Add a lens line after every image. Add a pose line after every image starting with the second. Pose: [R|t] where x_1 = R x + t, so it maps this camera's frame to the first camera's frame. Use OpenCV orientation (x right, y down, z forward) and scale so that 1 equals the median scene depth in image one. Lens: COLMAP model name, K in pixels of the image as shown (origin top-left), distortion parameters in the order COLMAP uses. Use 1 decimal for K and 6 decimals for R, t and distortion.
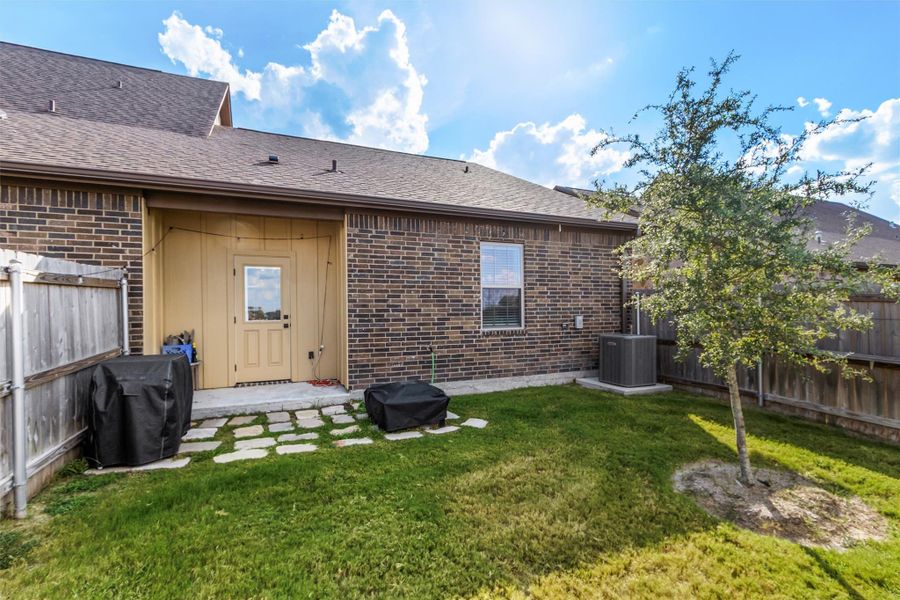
lens RADIAL K [[408.1, 0, 452.6], [0, 408.1, 304.5], [0, 0, 1]] dist [0.003546, -0.000770]
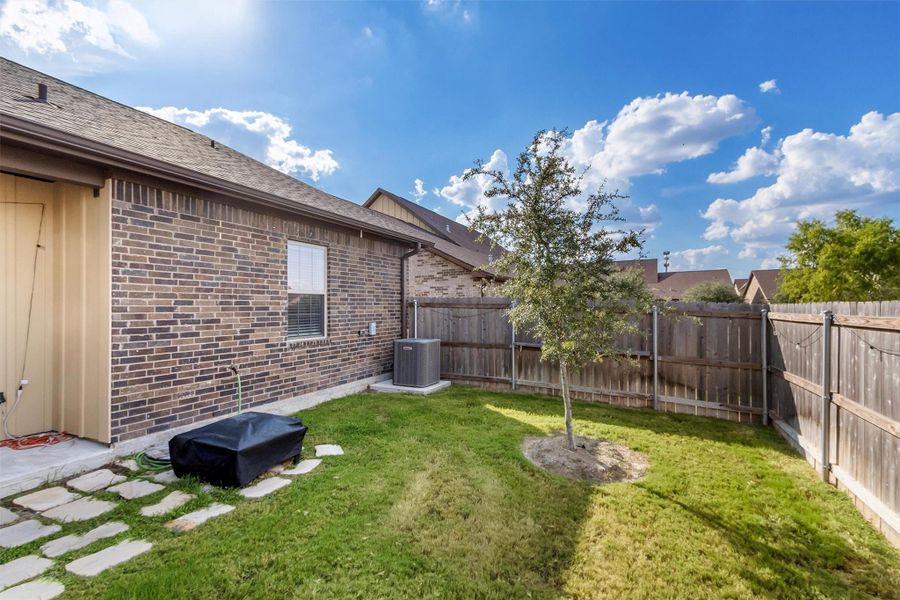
lens RADIAL K [[408.1, 0, 449.7], [0, 408.1, 301.4], [0, 0, 1]] dist [0.003546, -0.000770]
pose [[0.760163, 0.014135, 0.649578, -0.270698], [-0.008676, 0.999895, -0.011606, -0.019045], [-0.649674, 0.003187, 0.760206, 0.134869]]
